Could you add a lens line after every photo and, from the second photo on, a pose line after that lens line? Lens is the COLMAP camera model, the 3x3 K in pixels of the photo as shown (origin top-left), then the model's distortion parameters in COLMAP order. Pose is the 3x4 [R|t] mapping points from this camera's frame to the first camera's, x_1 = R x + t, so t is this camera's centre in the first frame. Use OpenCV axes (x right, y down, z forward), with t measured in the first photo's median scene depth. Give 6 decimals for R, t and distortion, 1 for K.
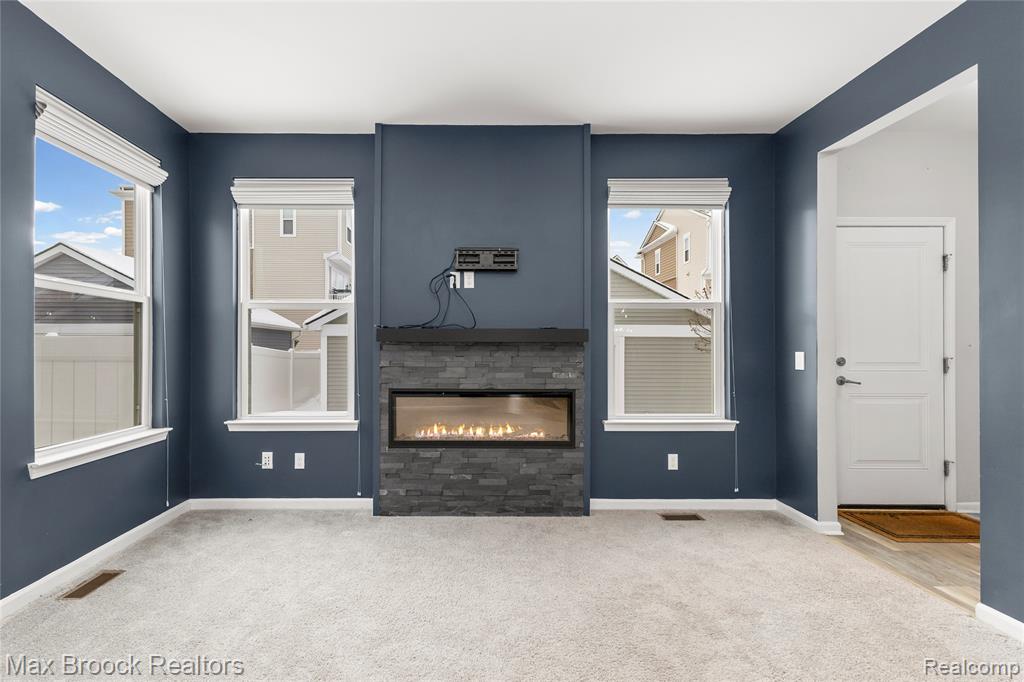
lens RADIAL K [[449.8, 0, 465.1], [0, 449.8, 349.2], [0, 0, 1]] dist [0.011495, 0.000084]
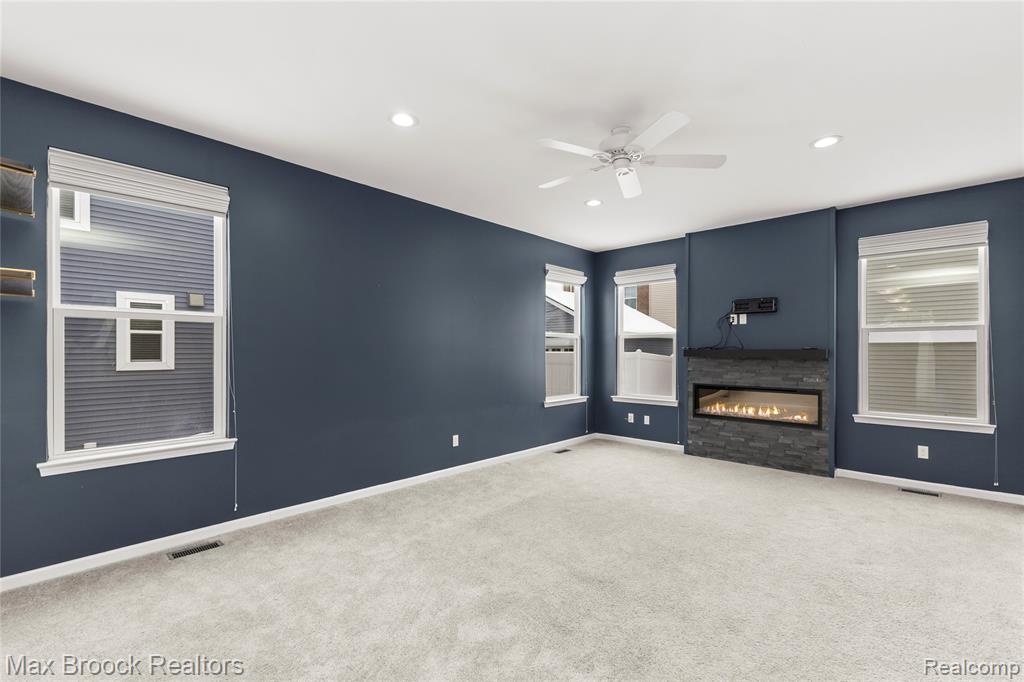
lens RADIAL K [[449.8, 0, 508.2], [0, 449.8, 351.7], [0, 0, 1]] dist [0.011495, 0.000084]
pose [[0.725140, 0.000544, -0.688601, 0.517448], [-0.000025, 1.000000, 0.000764, -0.036100], [0.688601, -0.000537, 0.725140, -0.768005]]
